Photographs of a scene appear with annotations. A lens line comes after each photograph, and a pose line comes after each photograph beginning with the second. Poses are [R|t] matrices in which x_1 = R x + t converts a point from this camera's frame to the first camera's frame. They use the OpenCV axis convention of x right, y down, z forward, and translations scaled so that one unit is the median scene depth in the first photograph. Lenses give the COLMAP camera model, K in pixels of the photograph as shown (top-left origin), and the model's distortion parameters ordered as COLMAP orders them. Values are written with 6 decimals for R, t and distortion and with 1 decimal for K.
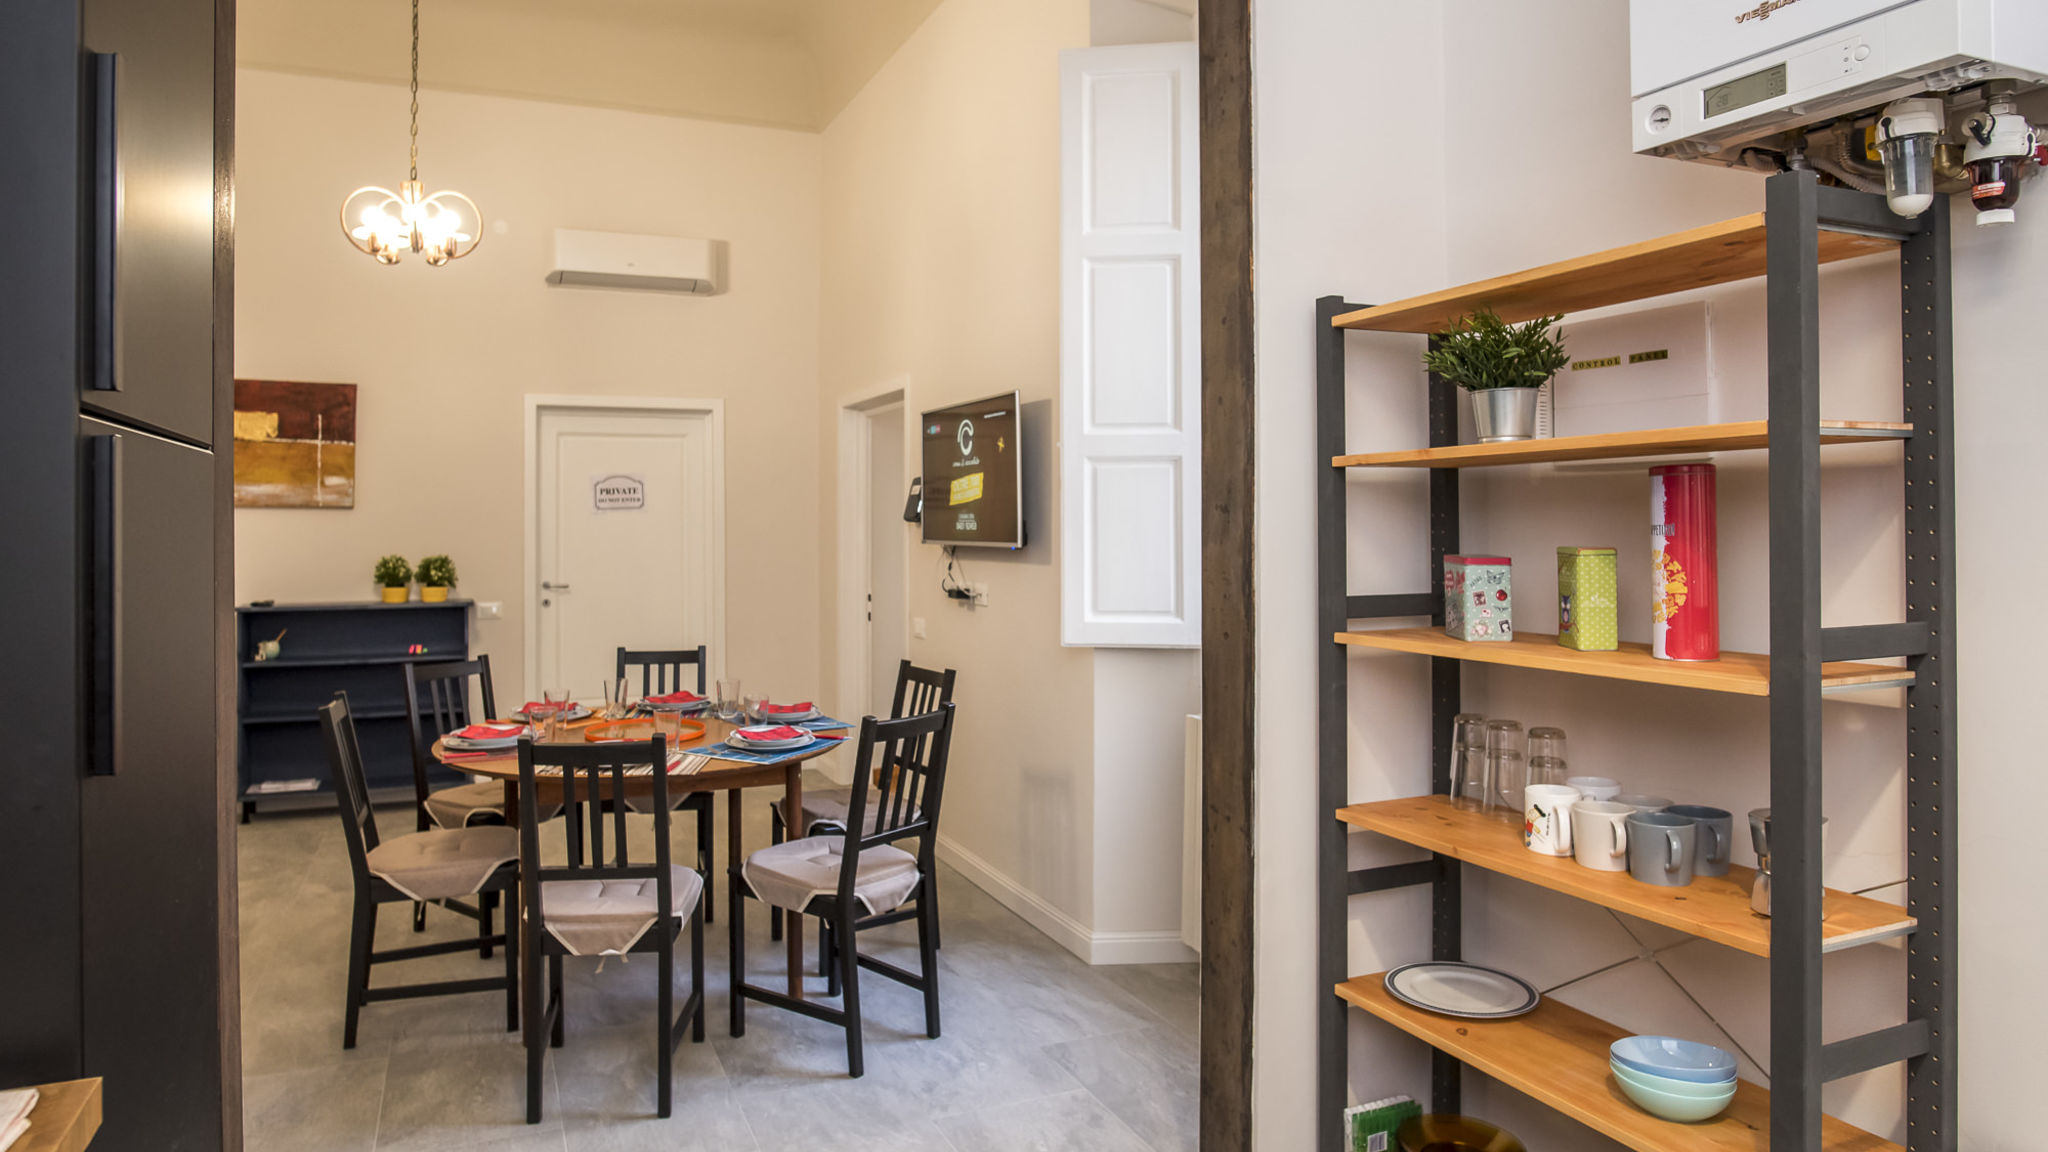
lens RADIAL K [[1210.2, 0, 1015.9], [0, 1210.2, 588.4], [0, 0, 1]] dist [-0.042542, 0.018636]
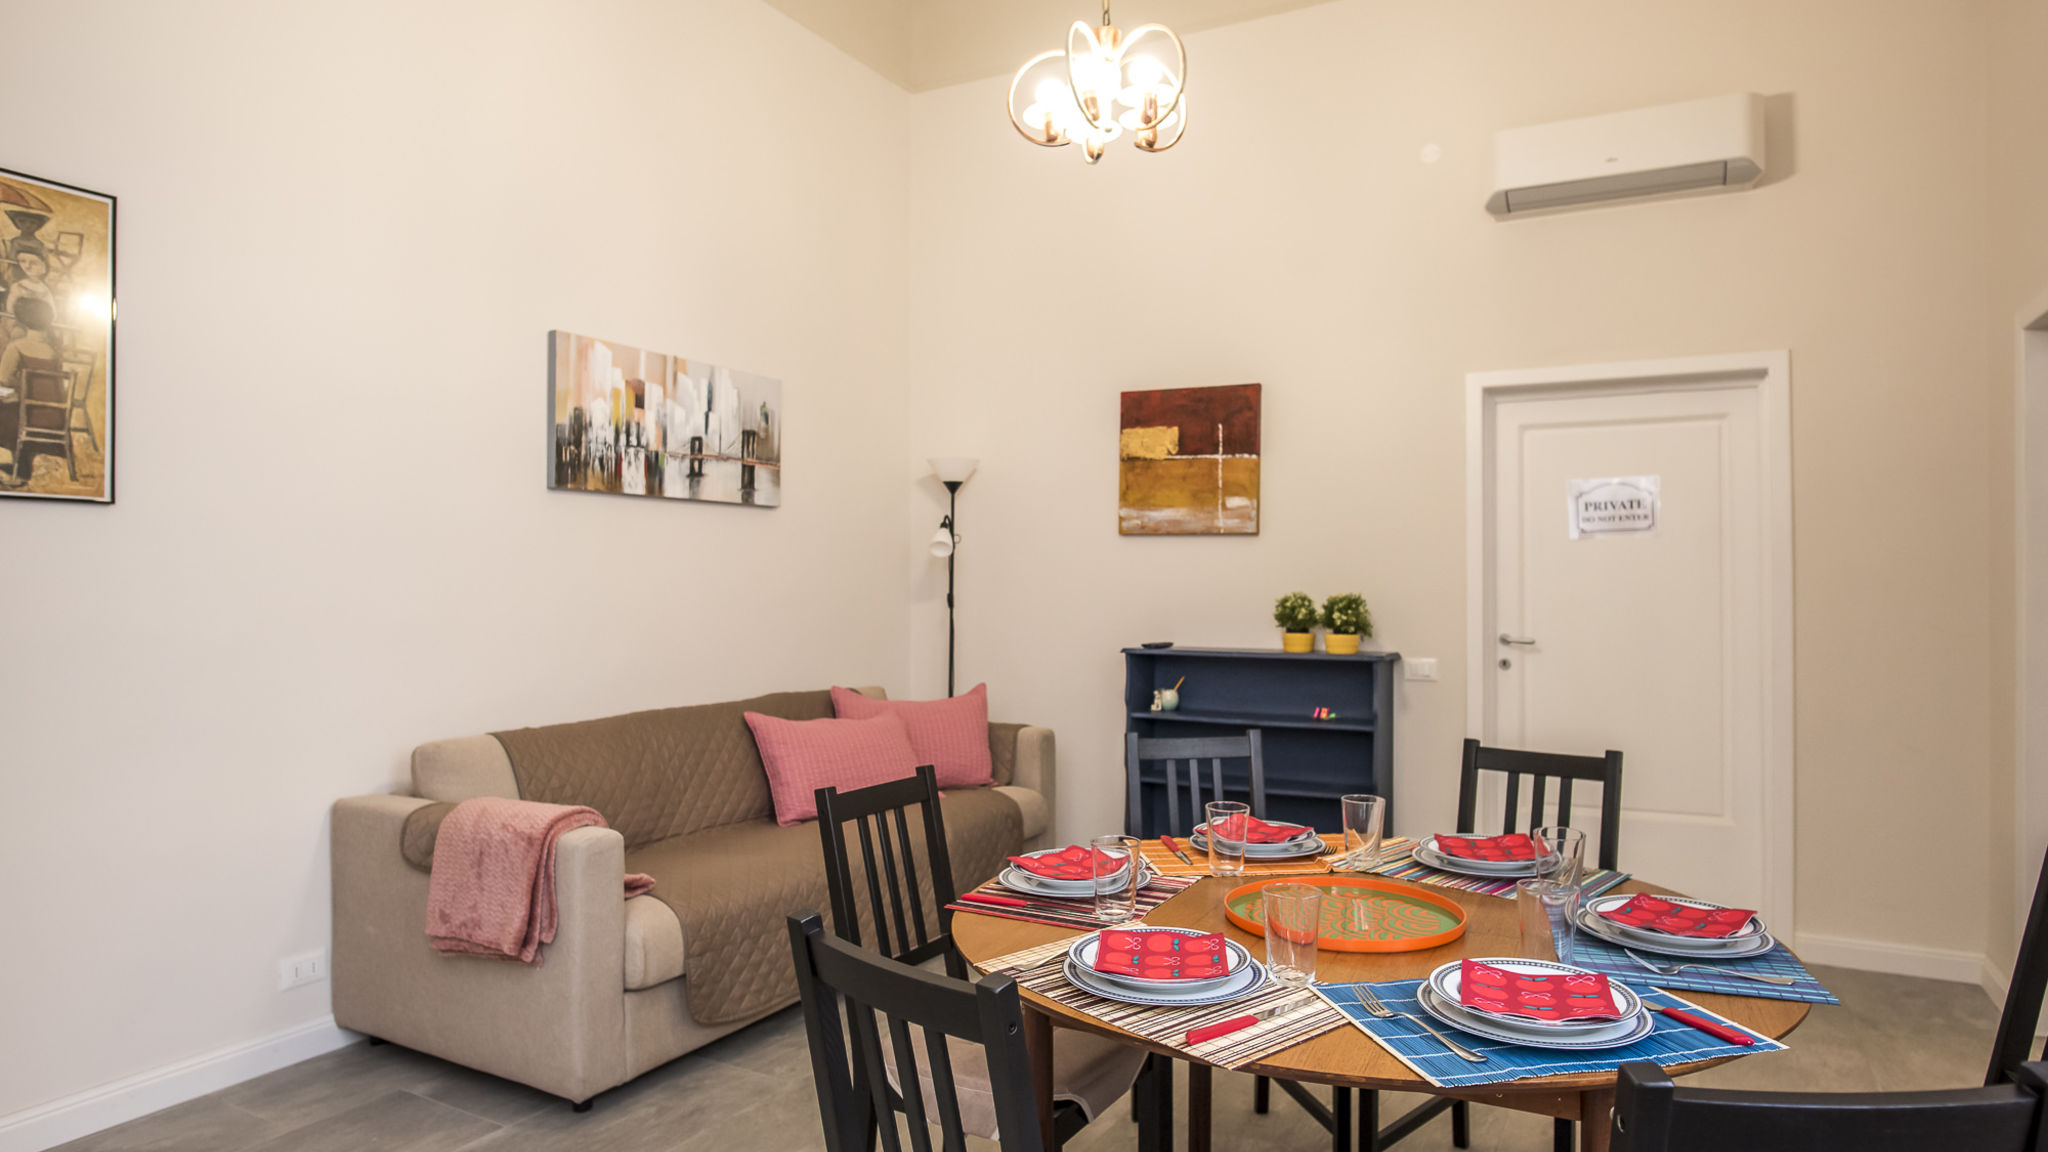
lens RADIAL K [[1210.2, 0, 1015.9], [0, 1210.2, 588.4], [0, 0, 1]] dist [-0.042542, 0.018636]
pose [[0.594779, 0.004406, -0.803877, 0.015552], [-0.046653, 0.998489, -0.029046, 0.001595], [0.802535, 0.054779, 0.594085, 0.379864]]
